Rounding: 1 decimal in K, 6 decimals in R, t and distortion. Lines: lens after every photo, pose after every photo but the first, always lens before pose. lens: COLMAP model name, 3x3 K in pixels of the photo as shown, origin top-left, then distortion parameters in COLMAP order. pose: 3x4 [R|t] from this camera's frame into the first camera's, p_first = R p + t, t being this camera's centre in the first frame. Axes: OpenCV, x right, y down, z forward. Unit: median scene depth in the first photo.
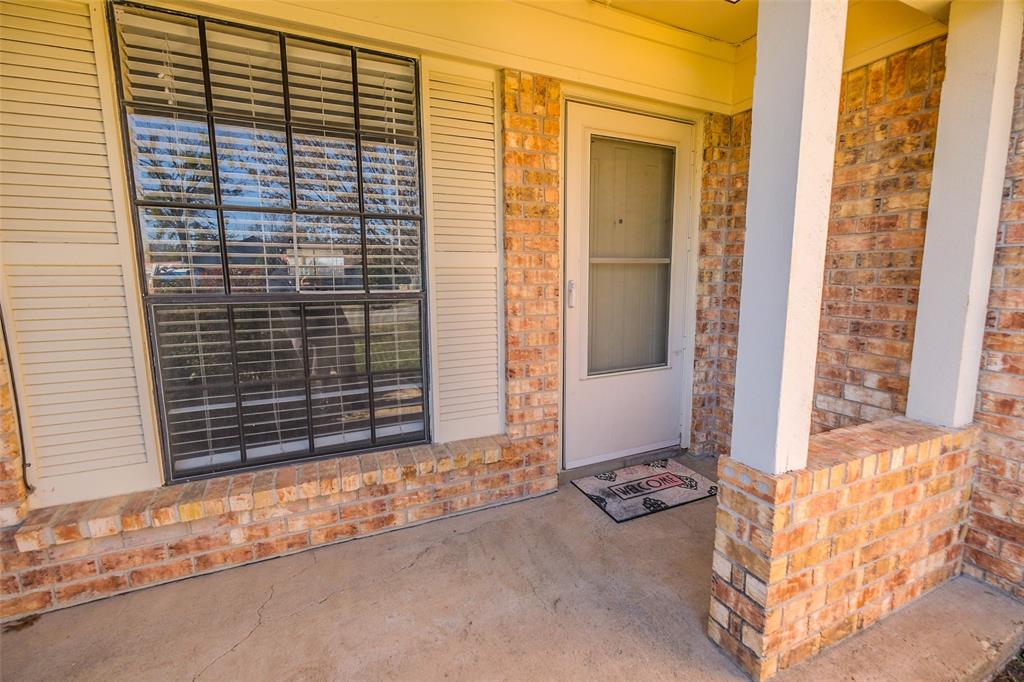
lens RADIAL K [[442.3, 0, 515.5], [0, 442.3, 337.0], [0, 0, 1]] dist [0.000556, -0.000318]
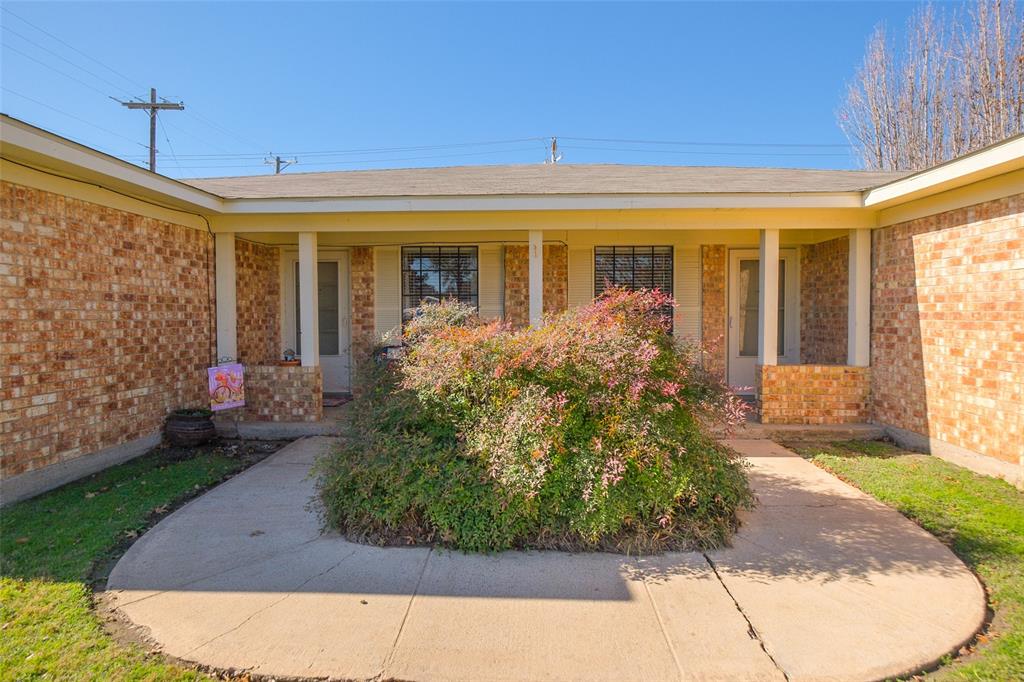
lens RADIAL K [[516.6, 0, 513.0], [0, 516.6, 330.3], [0, 0, 1]] dist [0.001718, 0.000288]
pose [[0.889458, 0.016343, -0.456726, 0.388875], [-0.063242, 0.994147, -0.087589, 0.305184], [0.452621, 0.106791, 0.885285, -2.303012]]
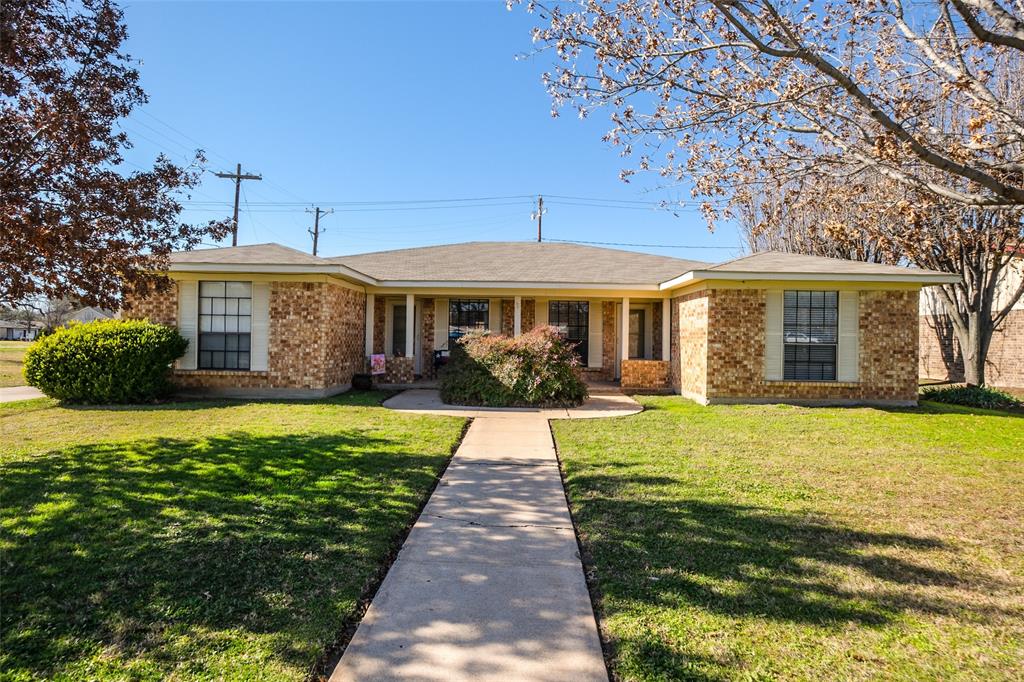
lens RADIAL K [[516.6, 0, 513.0], [0, 516.6, 330.3], [0, 0, 1]] dist [0.001718, 0.000288]
pose [[0.897197, 0.009782, -0.441522, 1.722050], [-0.078536, 0.987353, -0.137716, 0.716430], [0.434591, 0.158233, 0.886619, -4.924788]]
